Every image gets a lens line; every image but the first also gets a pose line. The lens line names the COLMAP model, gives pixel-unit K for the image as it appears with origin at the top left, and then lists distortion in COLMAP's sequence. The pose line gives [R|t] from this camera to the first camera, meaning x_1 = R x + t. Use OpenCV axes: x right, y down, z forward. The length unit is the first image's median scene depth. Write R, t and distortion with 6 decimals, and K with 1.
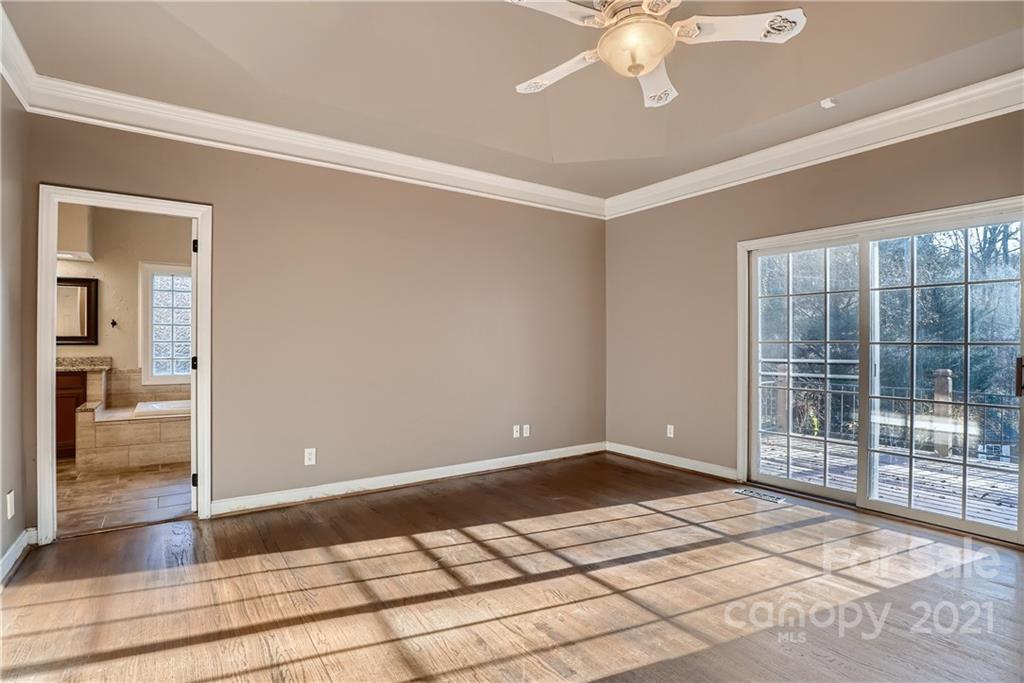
lens RADIAL K [[502.7, 0, 510.9], [0, 502.7, 341.4], [0, 0, 1]] dist [-0.041108, 0.009103]
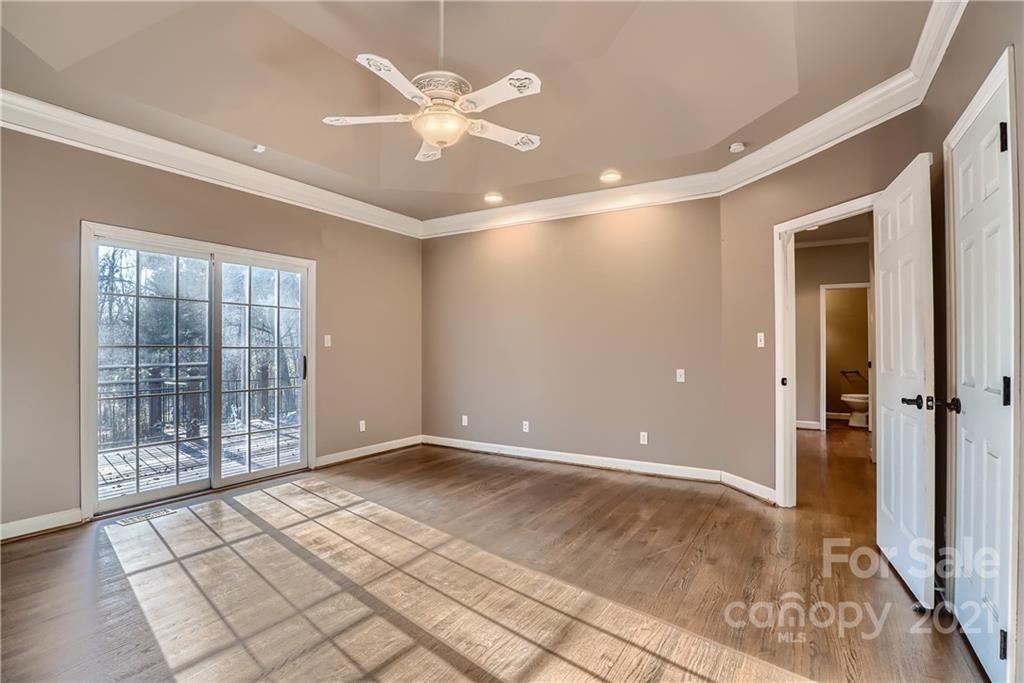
lens RADIAL K [[502.7, 0, 510.7], [0, 502.7, 347.7], [0, 0, 1]] dist [-0.041108, 0.009103]
pose [[-0.430623, -0.001642, 0.902530, -0.829274], [-0.013921, 0.999891, -0.004824, -0.002705], [-0.902424, -0.014642, -0.430600, 1.111327]]
